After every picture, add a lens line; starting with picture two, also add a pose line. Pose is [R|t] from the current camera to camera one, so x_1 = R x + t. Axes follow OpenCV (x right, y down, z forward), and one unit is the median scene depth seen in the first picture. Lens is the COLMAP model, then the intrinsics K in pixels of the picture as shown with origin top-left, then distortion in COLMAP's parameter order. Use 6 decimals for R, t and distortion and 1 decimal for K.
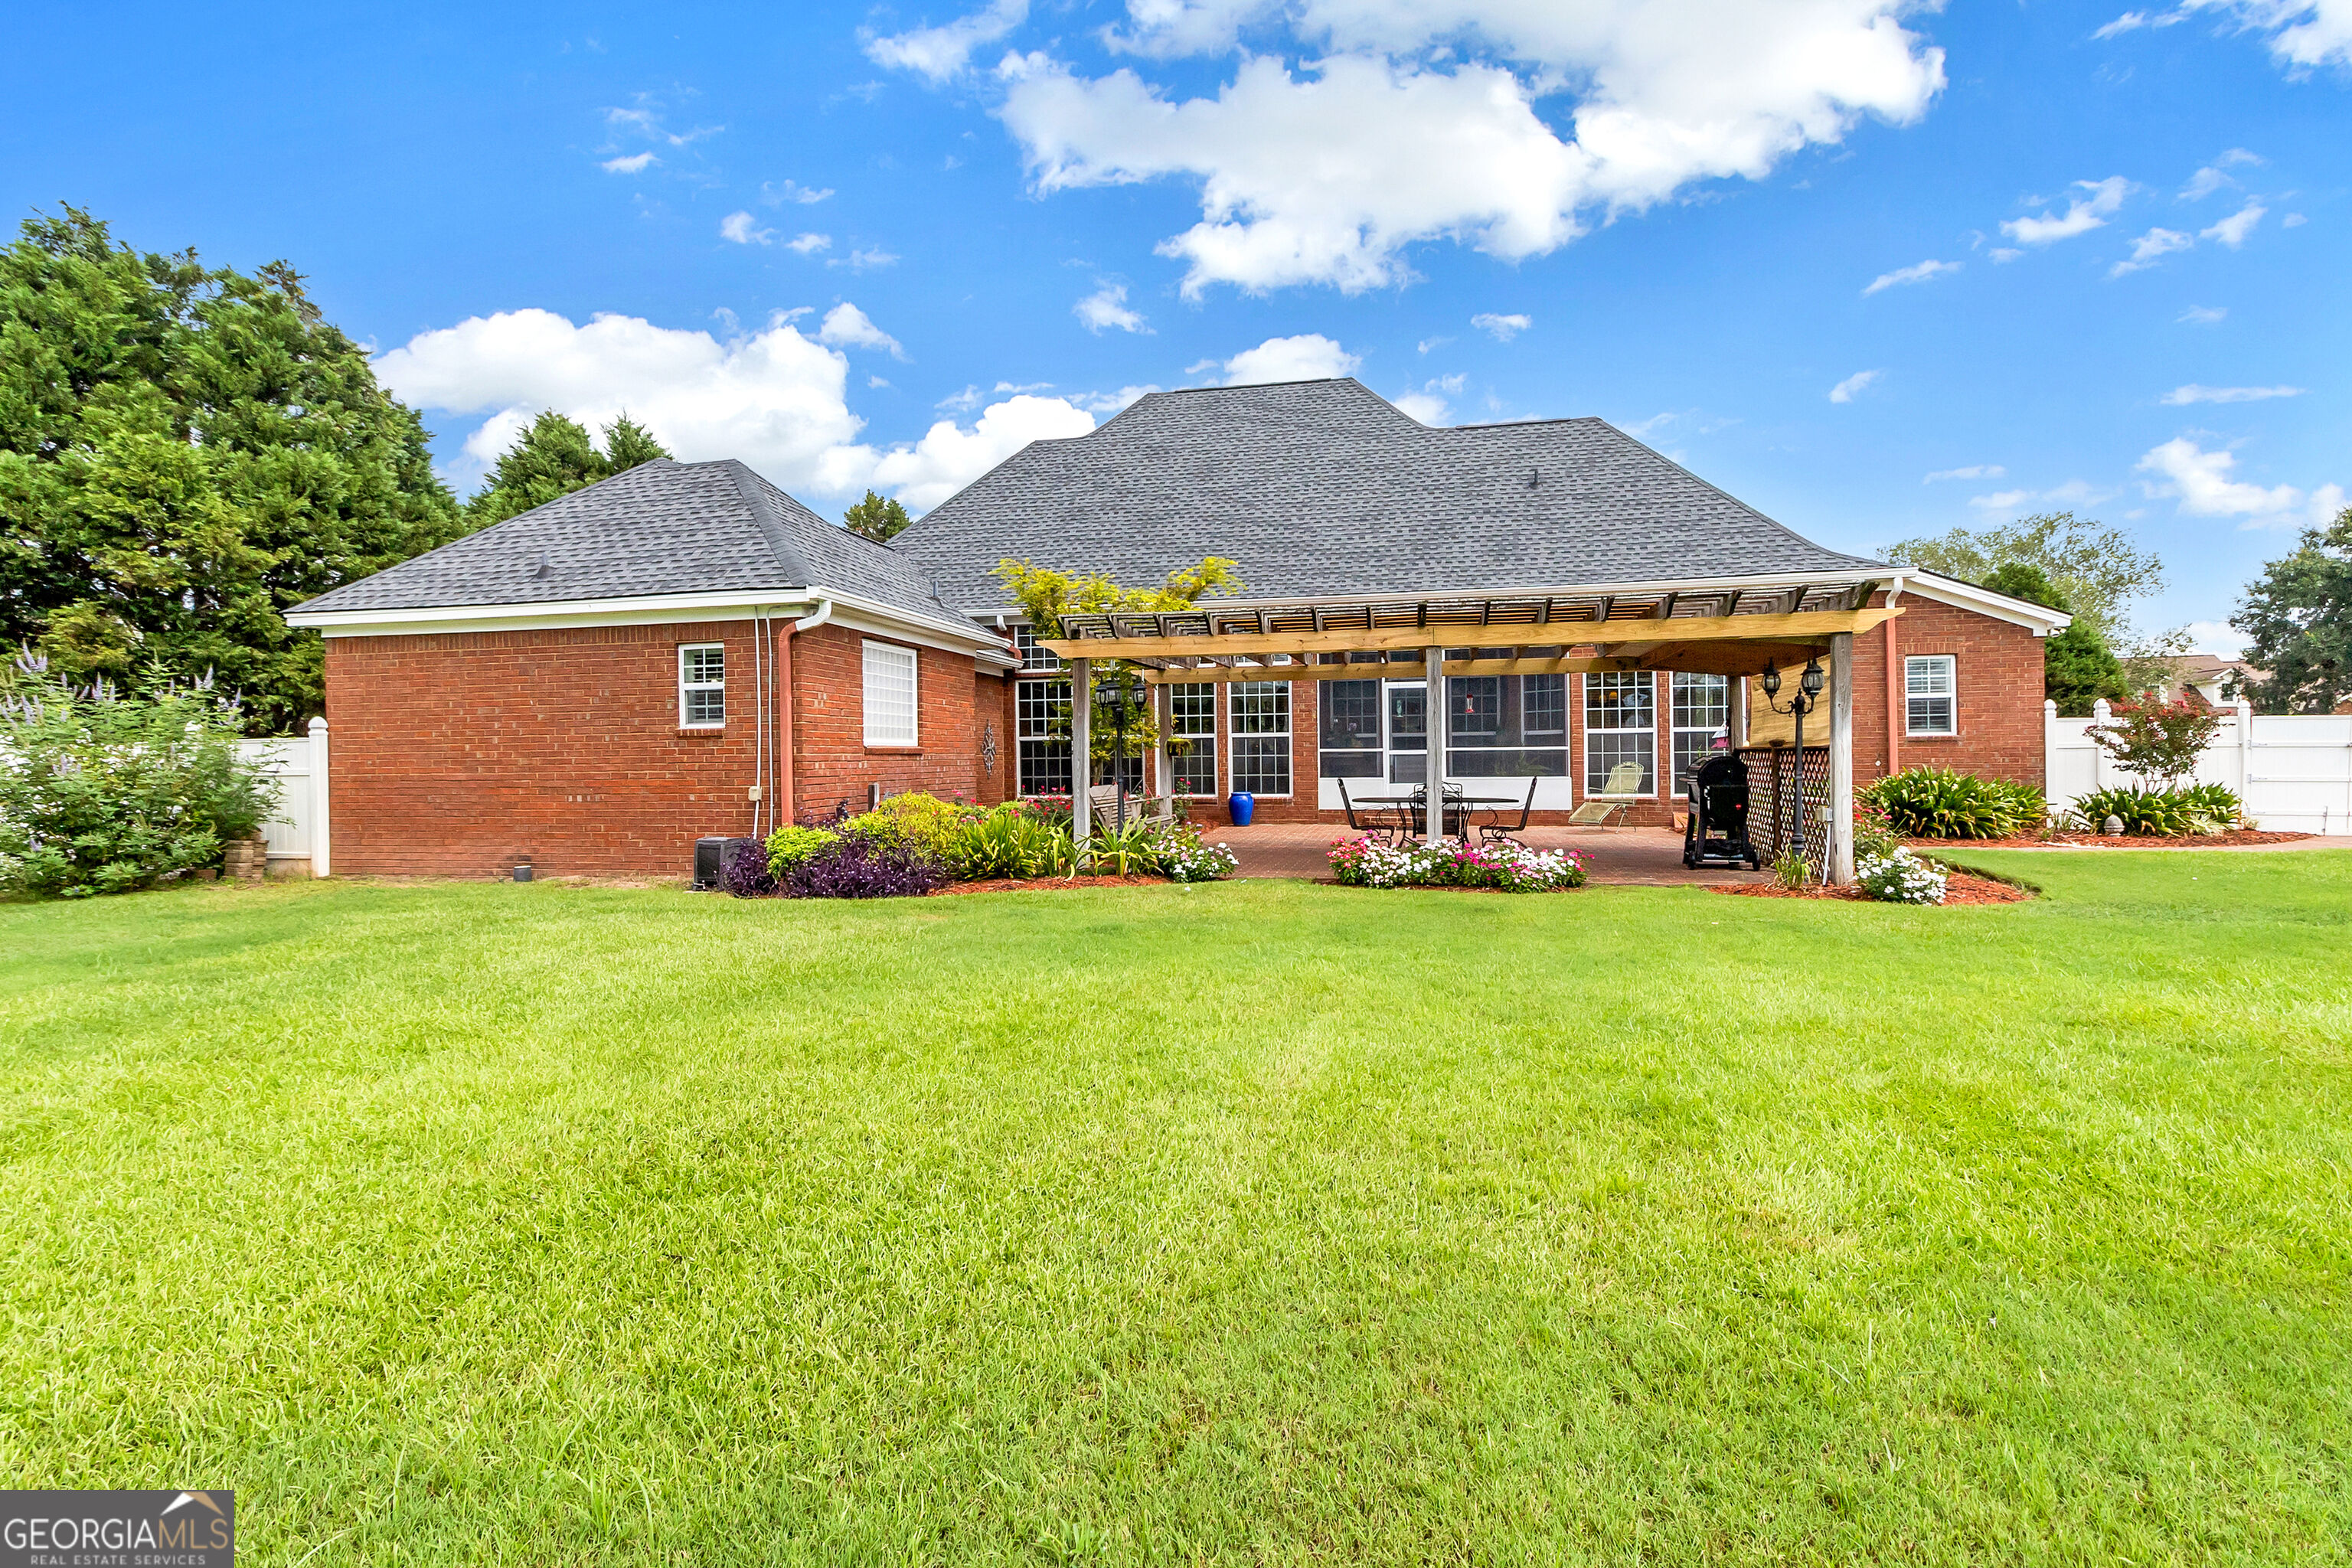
lens RADIAL K [[1108.5, 0, 1198.5], [0, 1108.5, 753.8], [0, 0, 1]] dist [0.001796, -0.000542]
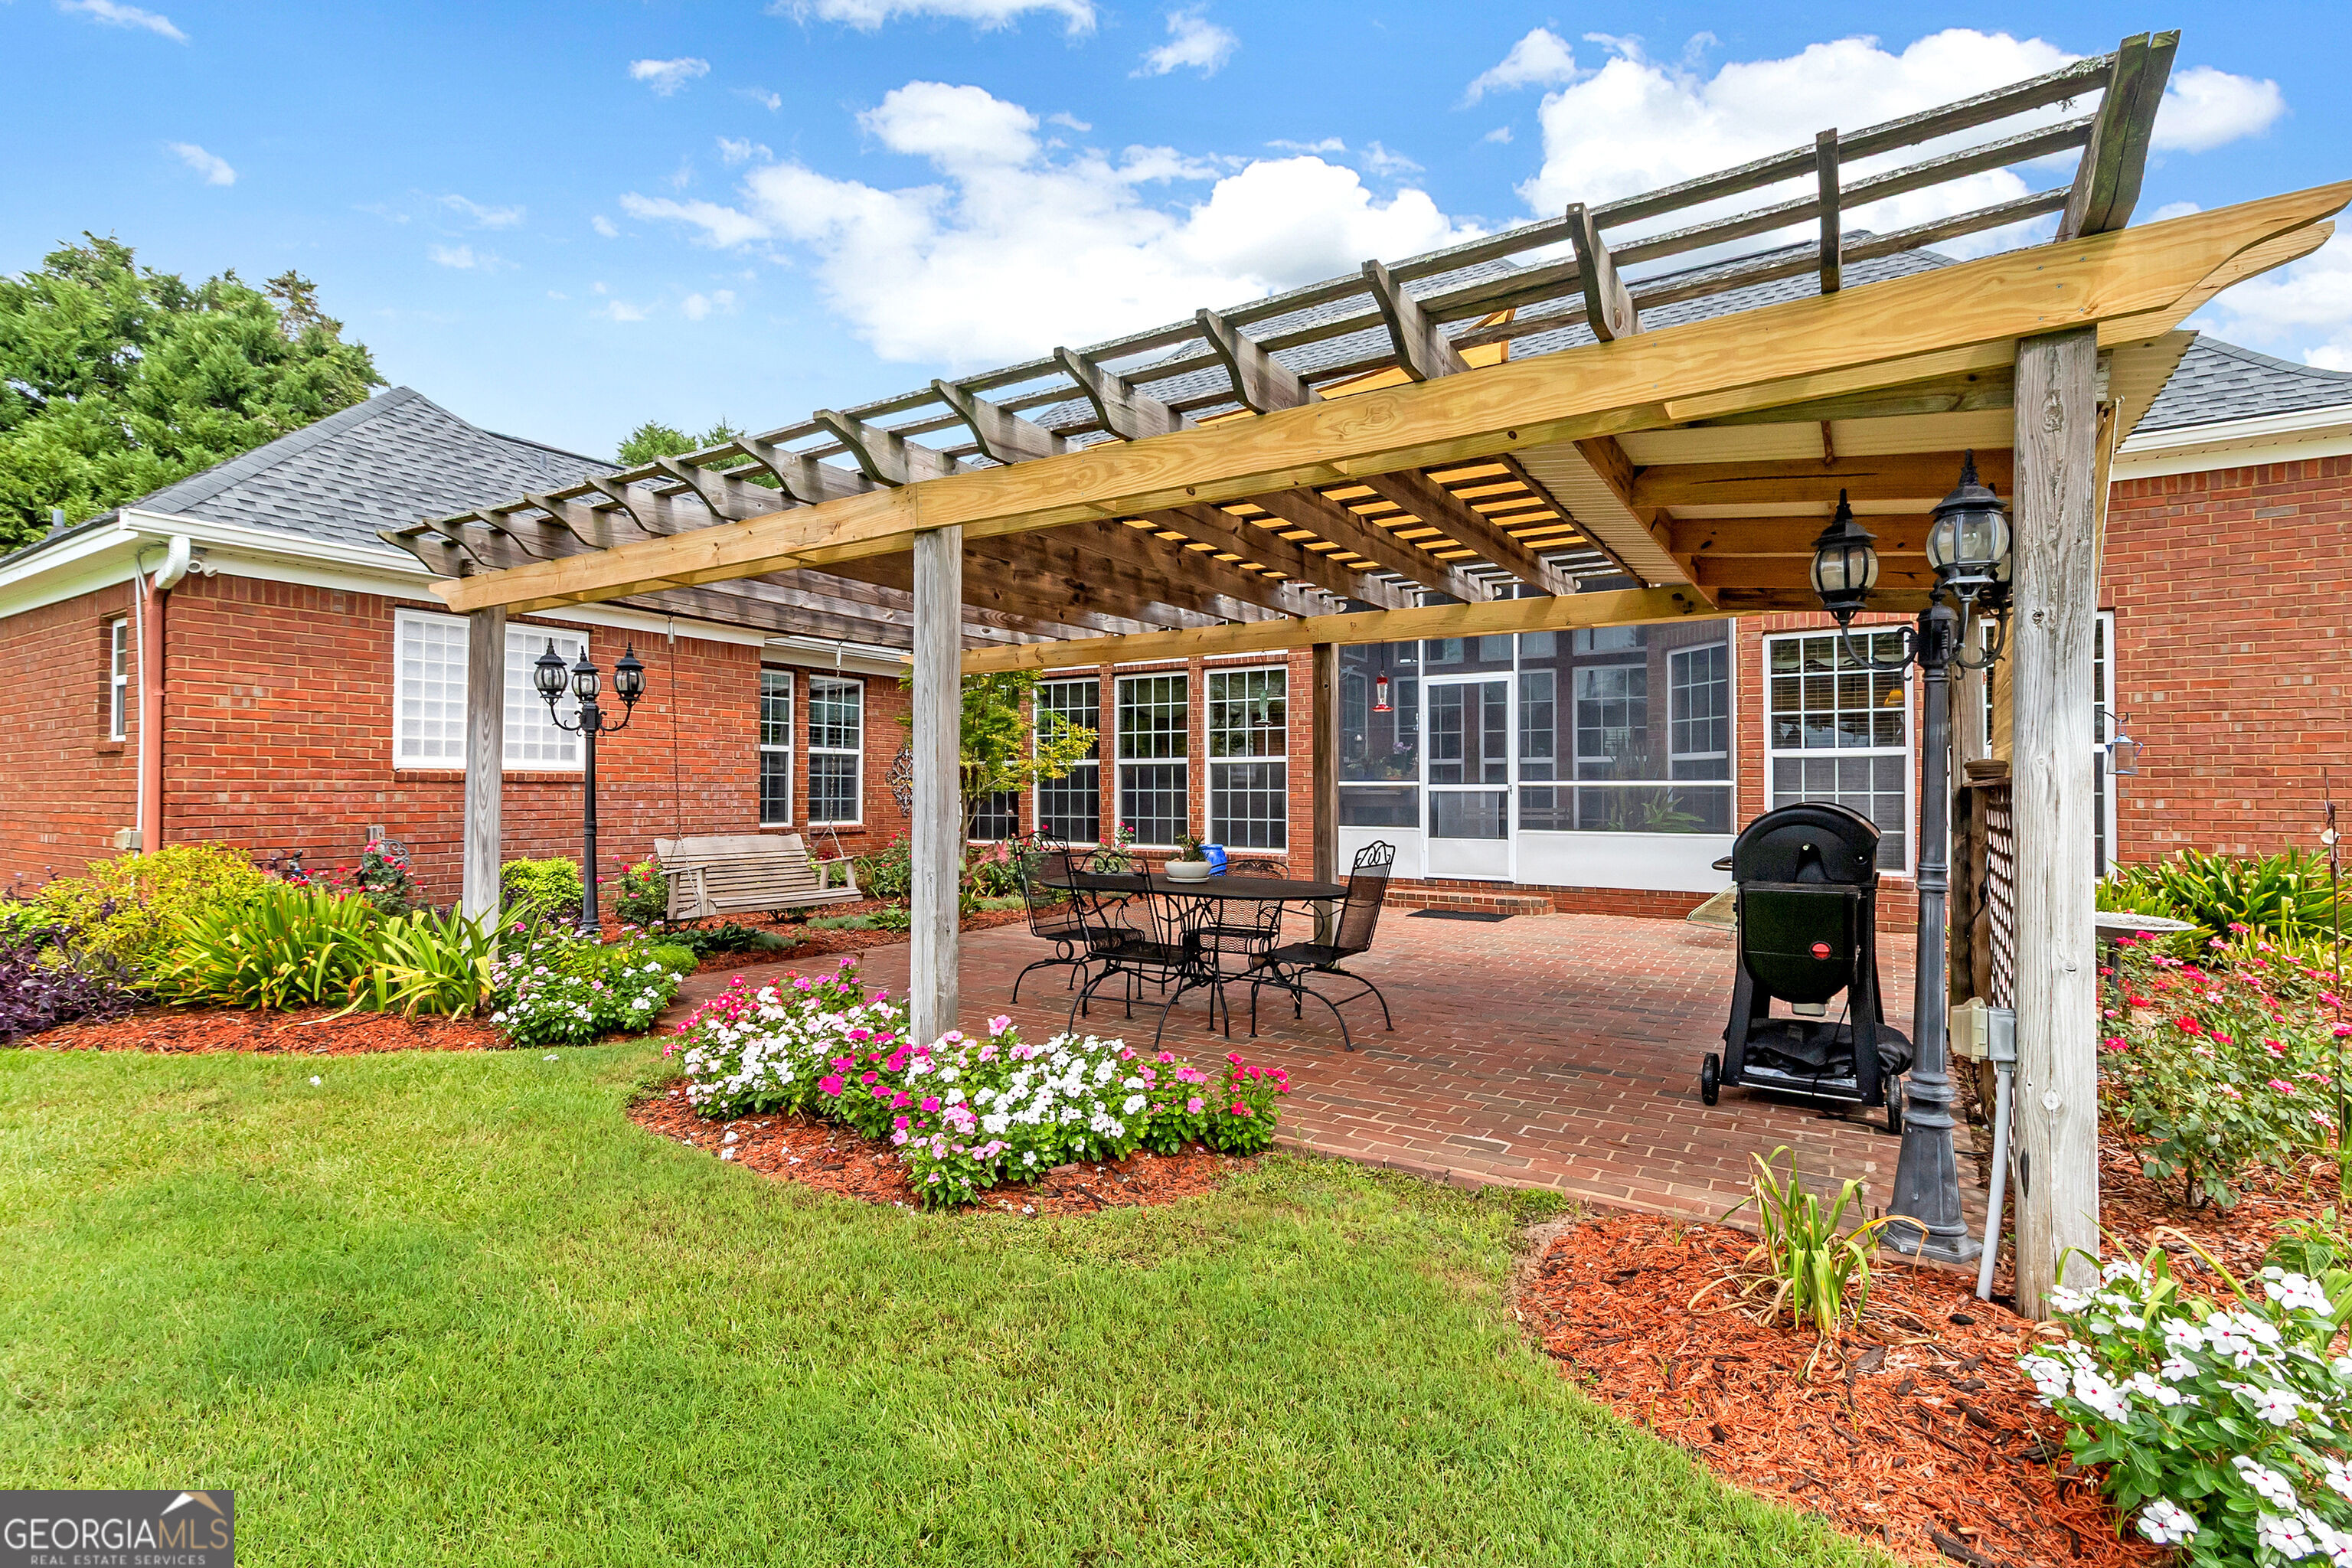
lens RADIAL K [[1108.5, 0, 1177.4], [0, 1108.5, 789.6], [0, 0, 1]] dist [0.001796, -0.000542]
pose [[0.941923, 0.010448, -0.335665, 0.248789], [-0.009792, 0.999945, 0.003646, -0.001051], [0.335685, -0.000148, 0.941974, 0.362731]]
